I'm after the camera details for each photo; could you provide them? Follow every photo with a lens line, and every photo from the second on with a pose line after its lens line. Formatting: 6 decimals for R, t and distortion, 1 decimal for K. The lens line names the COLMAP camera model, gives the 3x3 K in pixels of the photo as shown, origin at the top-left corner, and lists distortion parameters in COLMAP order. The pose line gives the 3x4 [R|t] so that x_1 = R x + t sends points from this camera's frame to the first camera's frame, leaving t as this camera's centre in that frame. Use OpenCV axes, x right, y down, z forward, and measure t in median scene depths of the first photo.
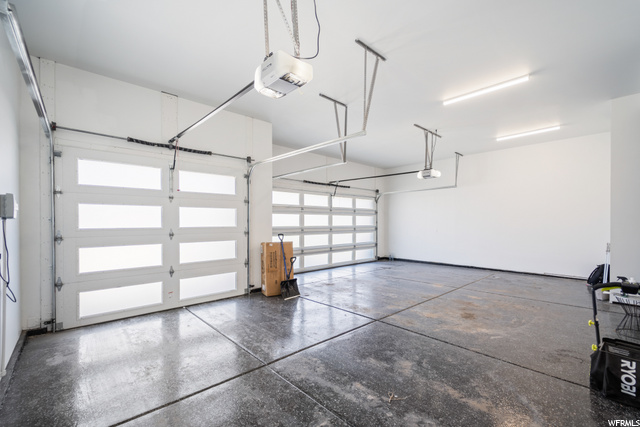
lens RADIAL K [[269.2, 0, 319.5], [0, 269.2, 222.2], [0, 0, 1]] dist [0.001011, -0.000106]
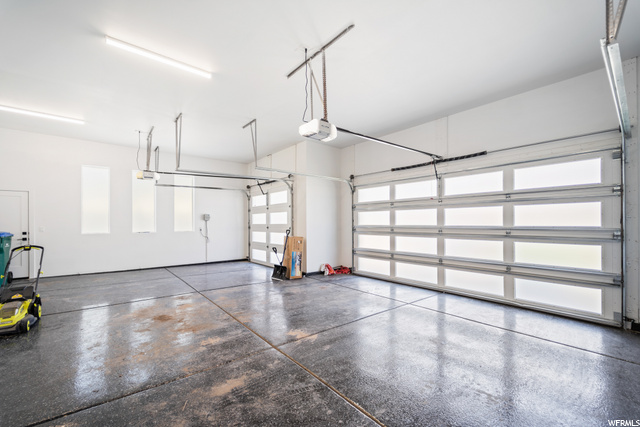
lens RADIAL K [[269.2, 0, 319.5], [0, 269.2, 222.2], [0, 0, 1]] dist [0.001011, -0.000106]
pose [[-0.033091, -0.003609, -0.999446, 0.724752], [0.003296, 0.999988, -0.003720, 0.007767], [0.999447, -0.003417, -0.033079, 0.773198]]
